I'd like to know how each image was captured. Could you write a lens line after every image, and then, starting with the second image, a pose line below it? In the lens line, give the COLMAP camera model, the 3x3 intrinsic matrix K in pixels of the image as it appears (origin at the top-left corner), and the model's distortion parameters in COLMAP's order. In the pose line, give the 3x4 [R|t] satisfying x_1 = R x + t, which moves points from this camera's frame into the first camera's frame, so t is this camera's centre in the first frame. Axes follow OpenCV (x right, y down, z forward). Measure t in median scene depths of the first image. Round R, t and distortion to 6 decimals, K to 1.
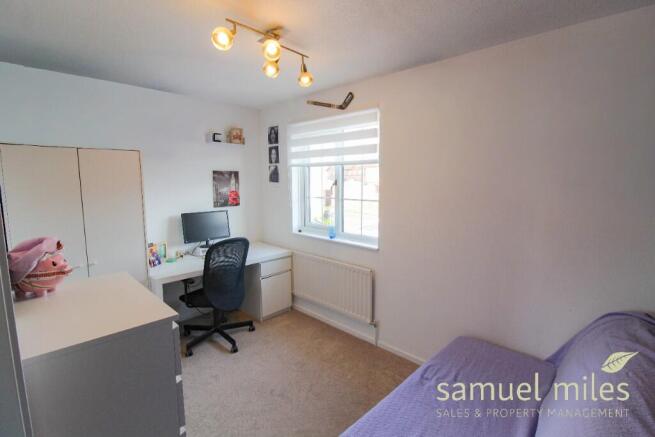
lens RADIAL K [[312.0, 0, 331.5], [0, 312.0, 218.0], [0, 0, 1]] dist [-0.005311, -0.001021]
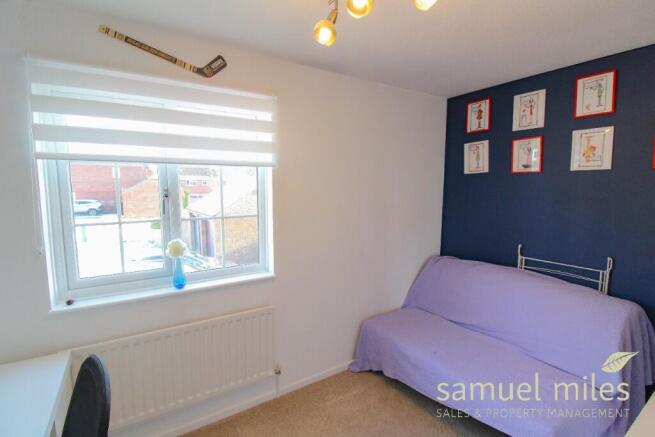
lens RADIAL K [[312.0, 0, 331.8], [0, 312.0, 218.3], [0, 0, 1]] dist [-0.005311, -0.001021]
pose [[0.217657, -0.101635, 0.970719, -0.521103], [0.121969, 0.989600, 0.076263, -0.078777], [-0.968374, 0.101798, 0.227790, 0.609600]]
